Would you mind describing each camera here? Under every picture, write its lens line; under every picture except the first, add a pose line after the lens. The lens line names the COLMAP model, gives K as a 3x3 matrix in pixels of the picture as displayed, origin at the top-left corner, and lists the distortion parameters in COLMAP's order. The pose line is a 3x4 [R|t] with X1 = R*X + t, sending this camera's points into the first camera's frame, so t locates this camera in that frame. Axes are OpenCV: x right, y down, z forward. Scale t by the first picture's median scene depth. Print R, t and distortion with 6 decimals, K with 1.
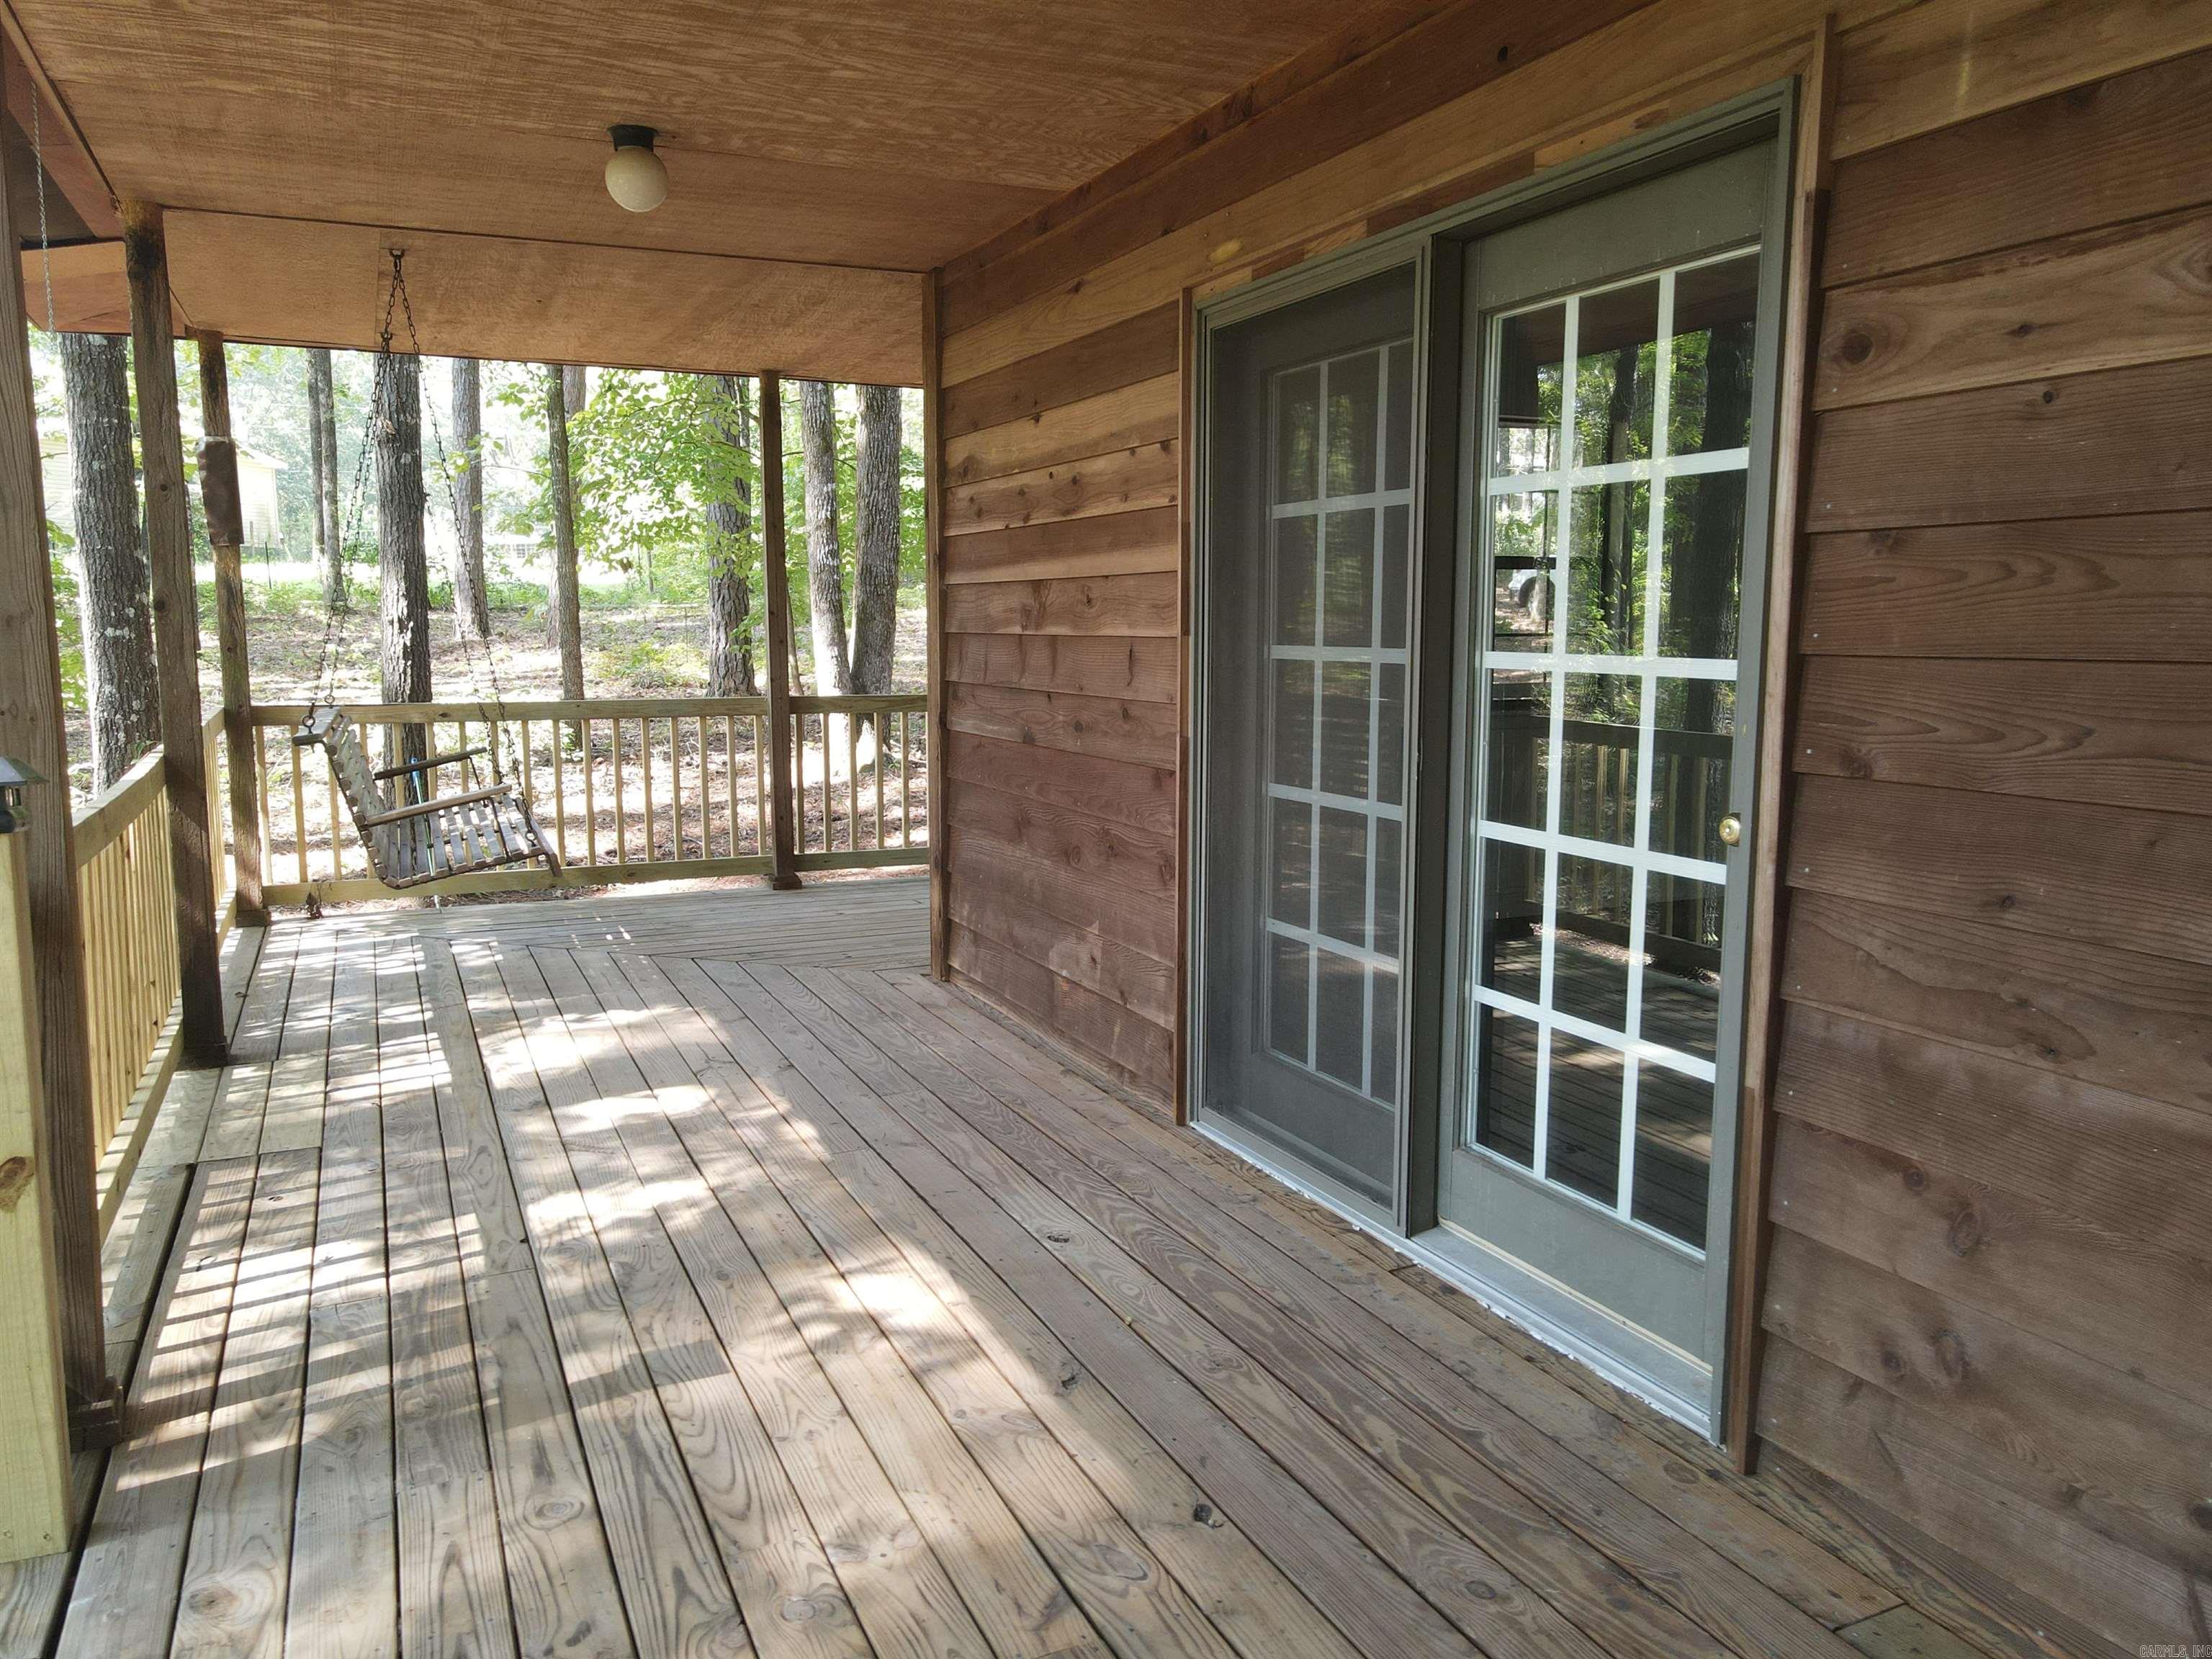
lens RADIAL K [[1597.2, 0, 1105.0], [0, 1597.2, 828.2], [0, 0, 1]] dist [0.012278, 0.000498]
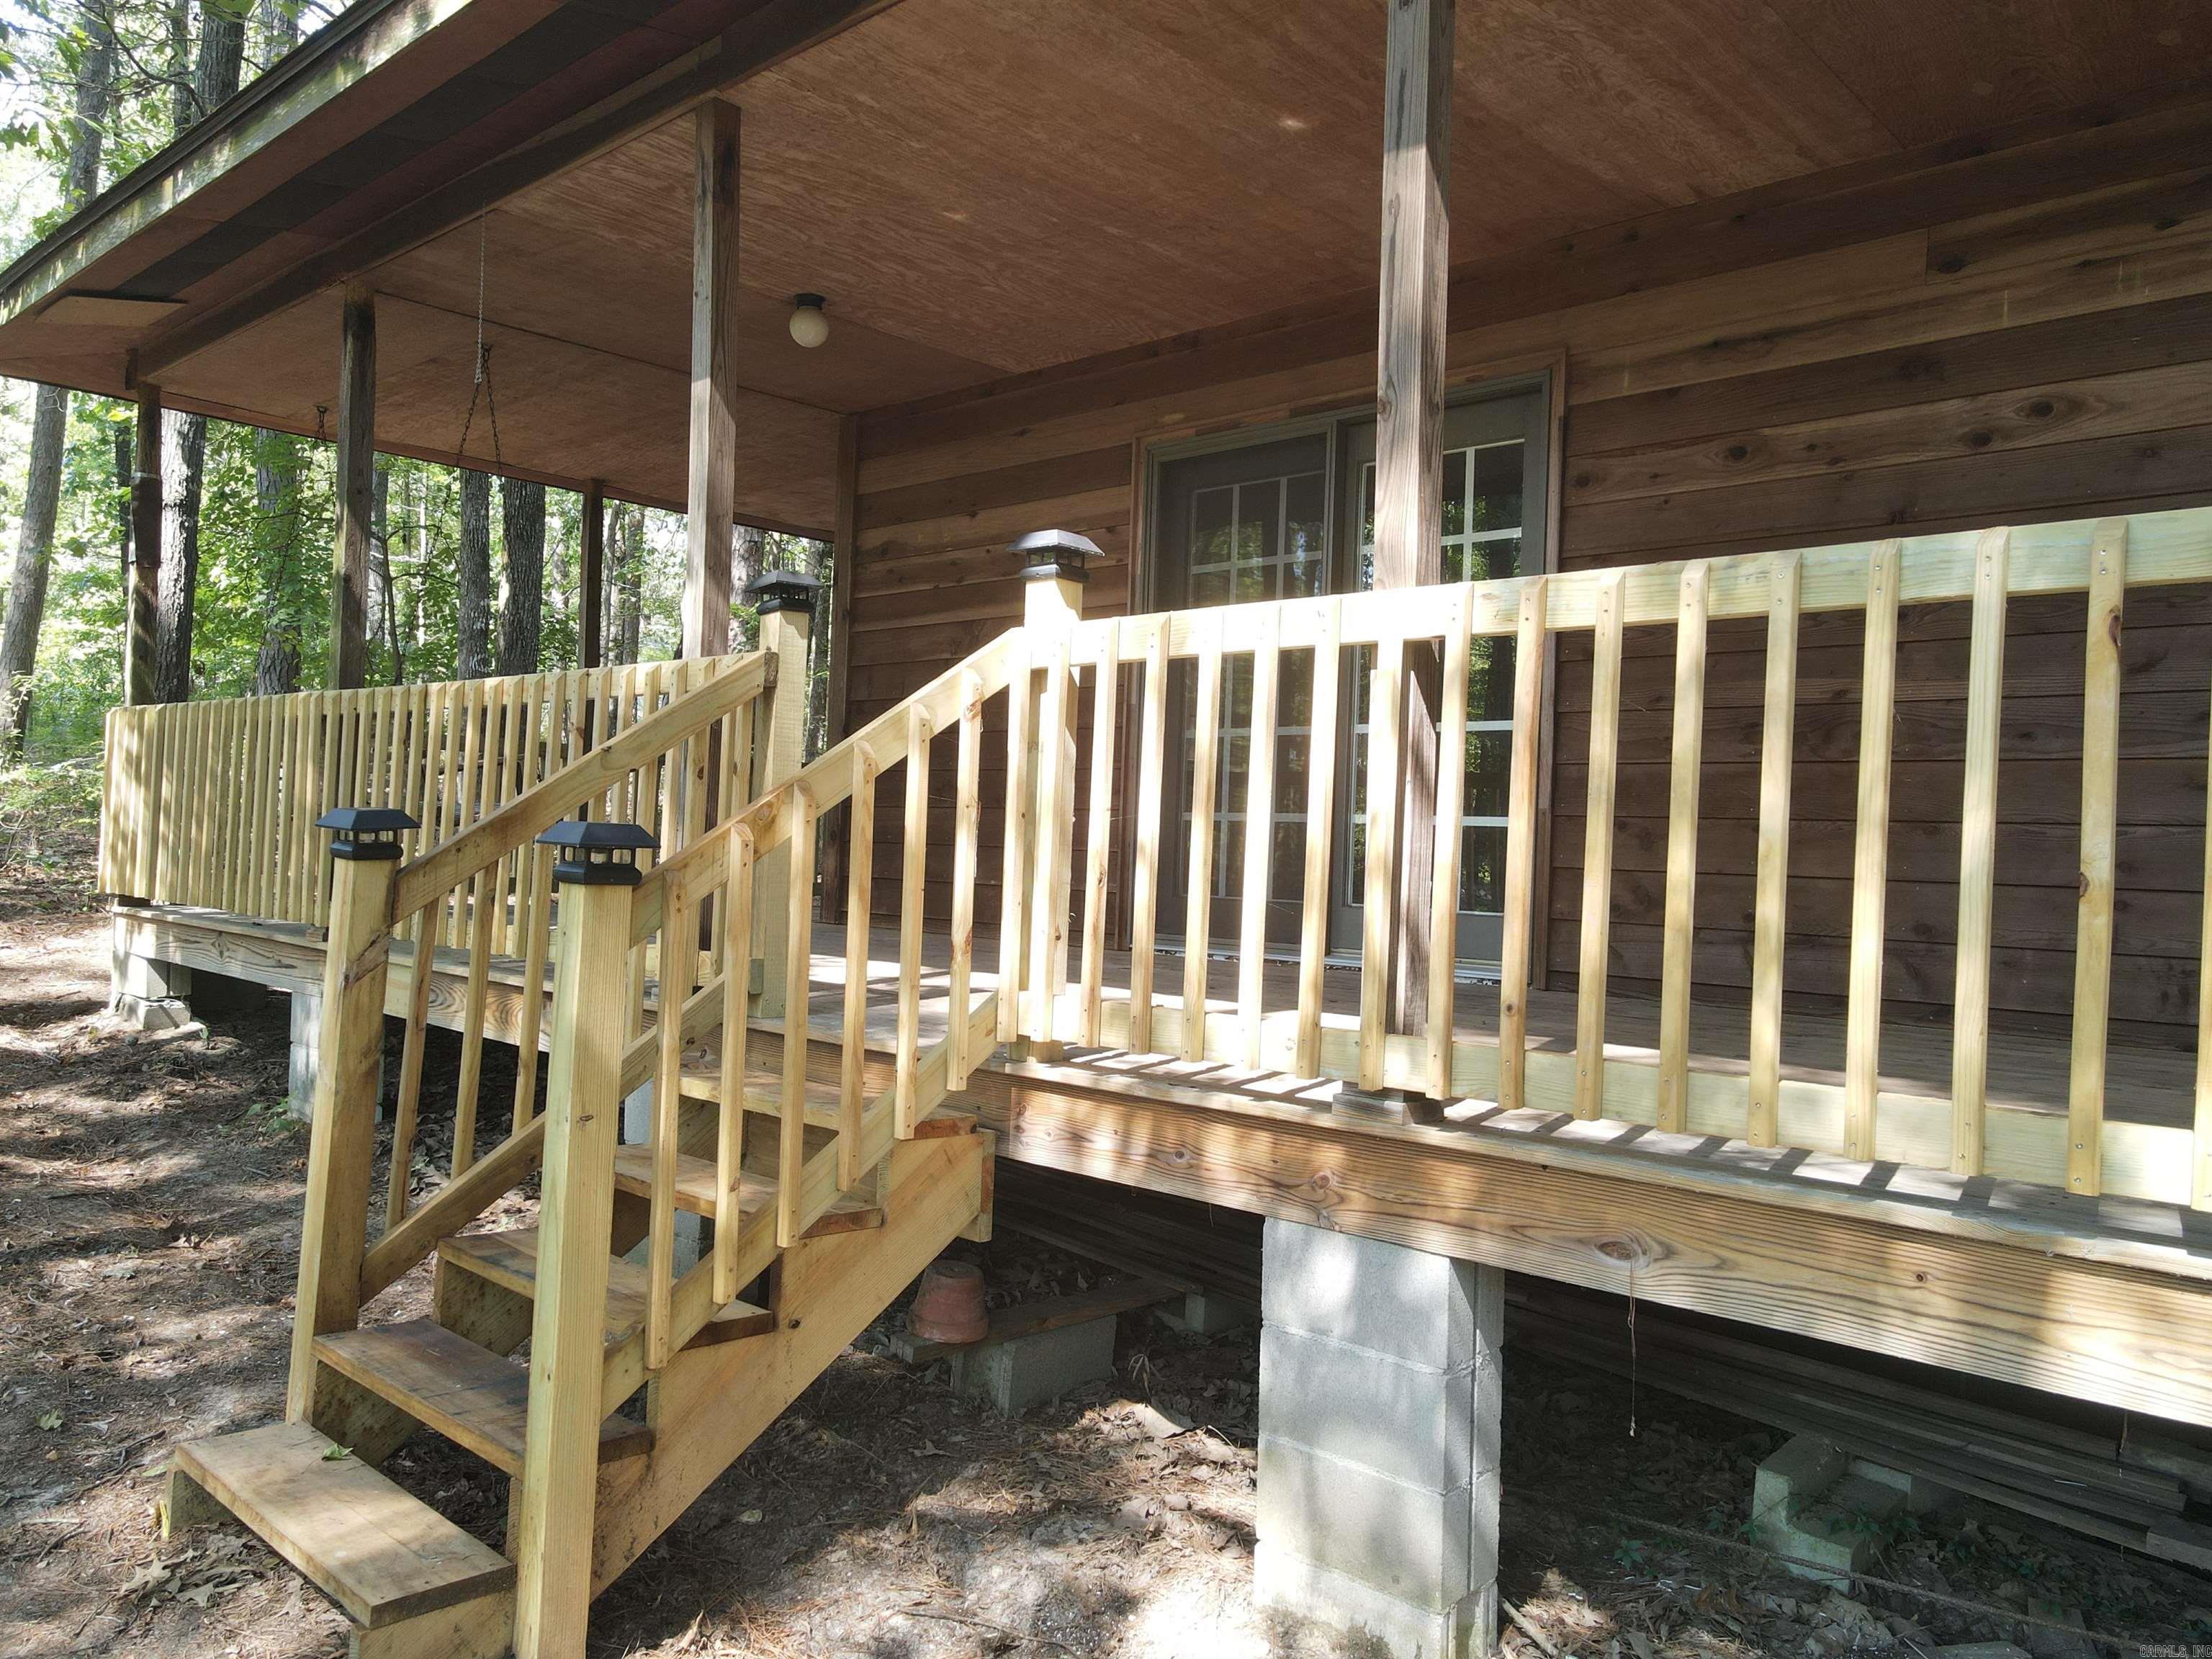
lens RADIAL K [[1597.2, 0, 1111.2], [0, 1597.2, 819.7], [0, 0, 1]] dist [0.012278, 0.000498]
pose [[0.925873, 0.031238, 0.376541, -0.959223], [0.018686, 0.991571, -0.128207, 0.444372], [-0.377372, 0.125740, 0.917486, -0.774499]]
